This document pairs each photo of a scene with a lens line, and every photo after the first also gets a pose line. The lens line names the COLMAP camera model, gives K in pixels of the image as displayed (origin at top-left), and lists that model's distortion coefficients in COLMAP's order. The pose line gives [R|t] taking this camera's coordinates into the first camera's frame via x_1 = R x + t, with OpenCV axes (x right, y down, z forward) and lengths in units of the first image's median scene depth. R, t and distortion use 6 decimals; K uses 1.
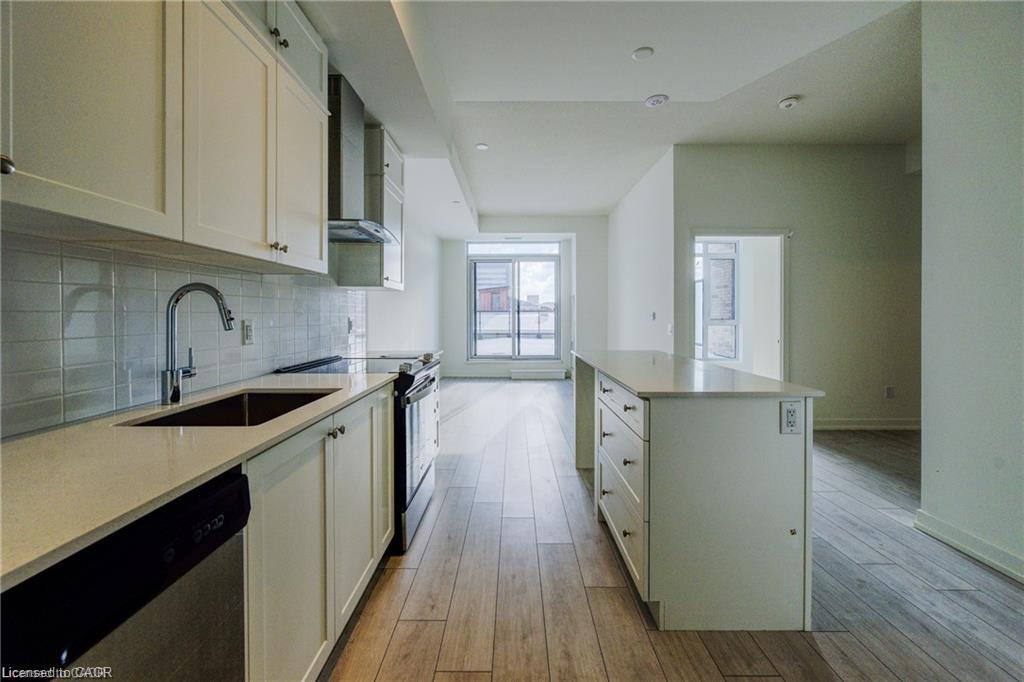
lens RADIAL K [[423.1, 0, 512.0], [0, 423.1, 321.2], [0, 0, 1]] dist [0.000148, 0.000048]
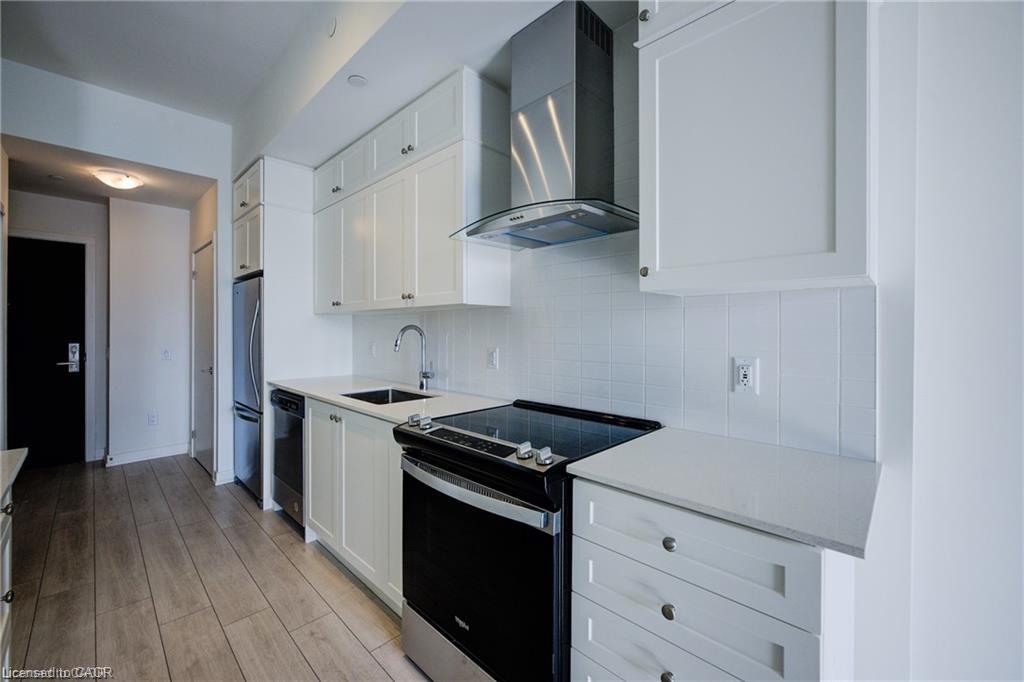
lens RADIAL K [[413.9, 0, 506.5], [0, 413.9, 330.0], [0, 0, 1]] dist [-0.004558, -0.000288]
pose [[-0.699211, 0.003350, -0.714907, 0.209549], [-0.005565, 0.999933, 0.010128, -0.077798], [0.714893, 0.011060, -0.699146, 2.169813]]
